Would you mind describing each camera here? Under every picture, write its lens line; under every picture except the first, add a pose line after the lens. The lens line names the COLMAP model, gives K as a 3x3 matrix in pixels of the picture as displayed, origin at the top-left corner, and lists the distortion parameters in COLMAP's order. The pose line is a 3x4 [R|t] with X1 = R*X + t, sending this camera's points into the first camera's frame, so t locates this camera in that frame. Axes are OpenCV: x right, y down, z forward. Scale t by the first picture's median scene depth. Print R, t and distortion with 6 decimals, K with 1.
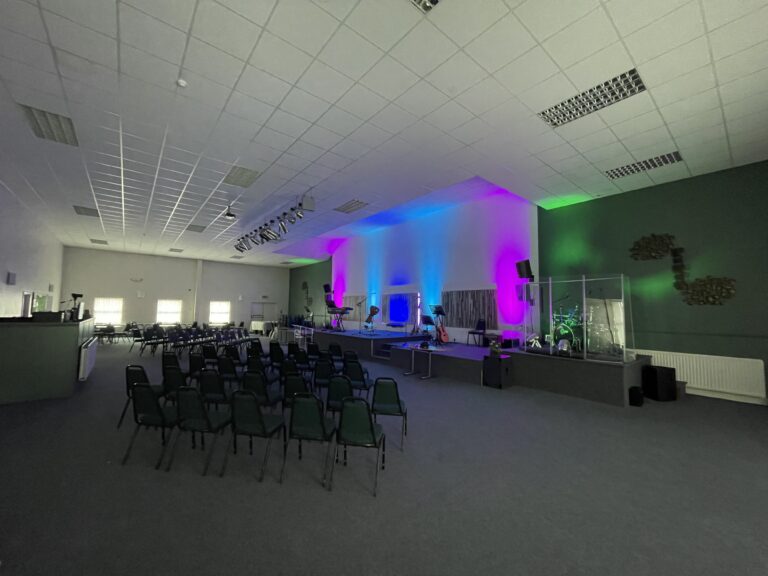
lens RADIAL K [[311.4, 0, 384.0], [0, 311.4, 288.0], [0, 0, 1]] dist [0.019766, 0.000090]
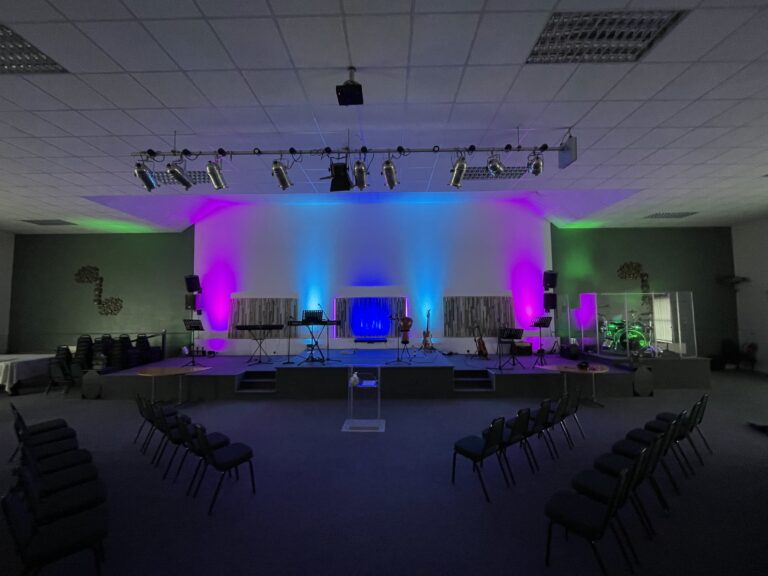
lens RADIAL K [[311.1, 0, 393.7], [0, 311.1, 291.0], [0, 0, 1]] dist [-0.001700, -0.000116]
pose [[0.648467, 0.020017, 0.760979, -0.595232], [-0.037758, 0.999270, 0.005891, -0.004146], [-0.760305, -0.032553, 0.648750, 0.588954]]
